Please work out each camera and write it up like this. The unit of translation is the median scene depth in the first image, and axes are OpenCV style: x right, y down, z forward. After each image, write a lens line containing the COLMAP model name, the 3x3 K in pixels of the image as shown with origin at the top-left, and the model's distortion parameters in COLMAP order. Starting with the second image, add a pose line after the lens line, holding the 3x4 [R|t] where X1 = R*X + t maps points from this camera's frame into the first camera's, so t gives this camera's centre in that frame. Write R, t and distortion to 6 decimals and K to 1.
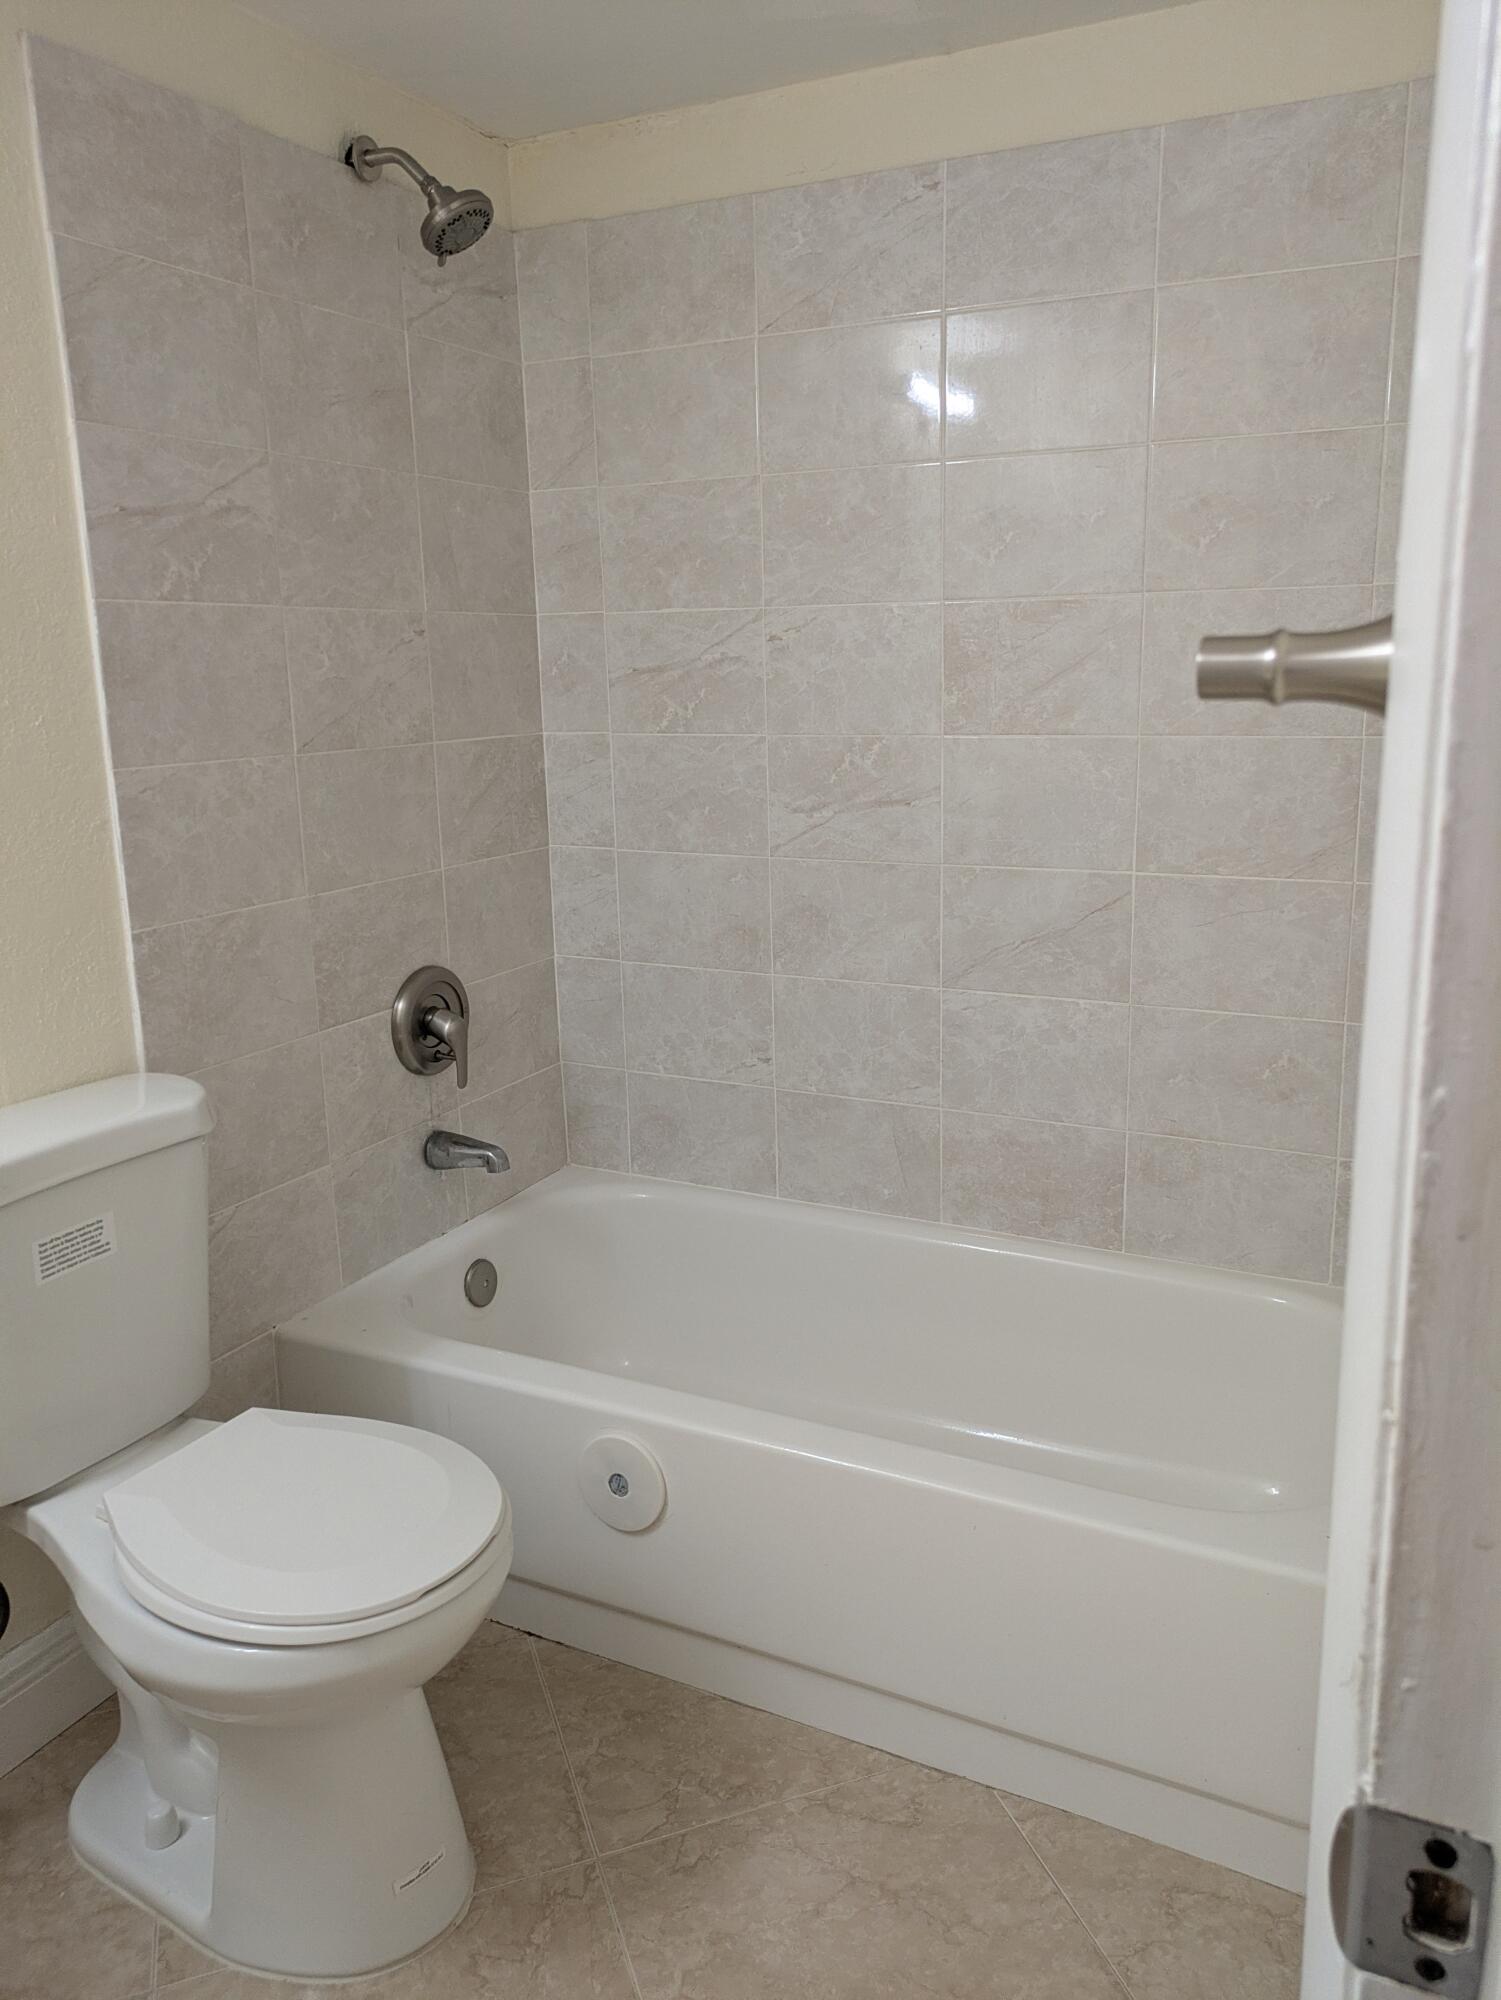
lens RADIAL K [[1478.5, 0, 791.6], [0, 1478.5, 966.1], [0, 0, 1]] dist [0.051145, -0.029286]
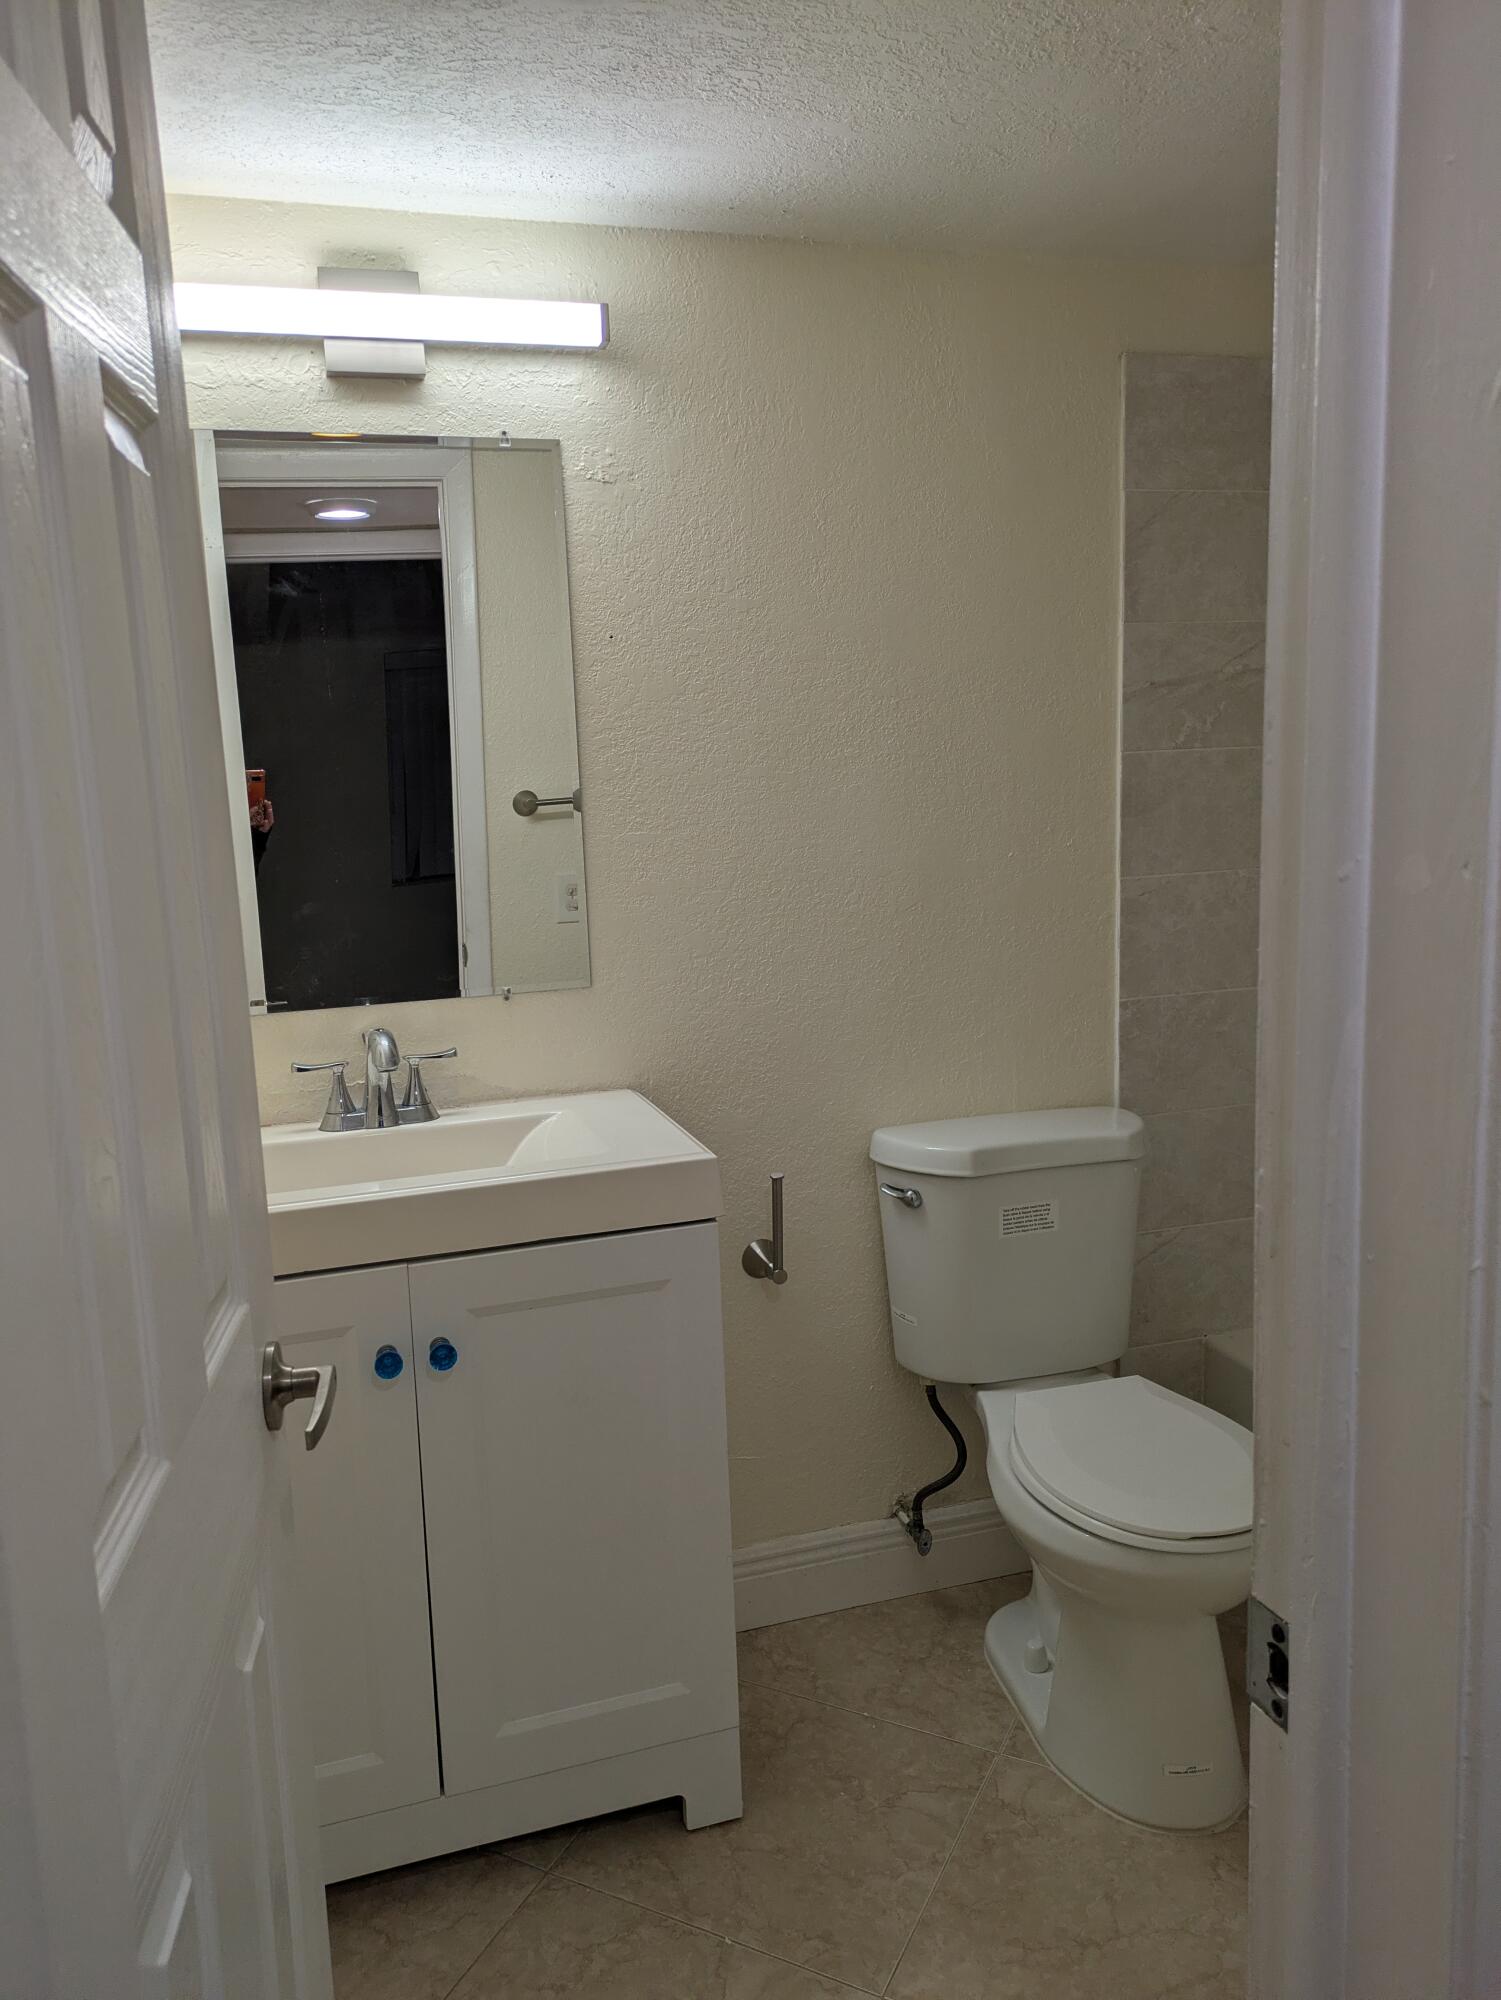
lens RADIAL K [[1478.5, 0, 752.6], [0, 1478.5, 1001.2], [0, 0, 1]] dist [0.051145, -0.029286]
pose [[0.691738, 0.110705, -0.713612, 0.287743], [-0.127738, 0.991355, 0.029970, -0.020936], [0.710761, 0.070424, 0.699899, -0.158469]]
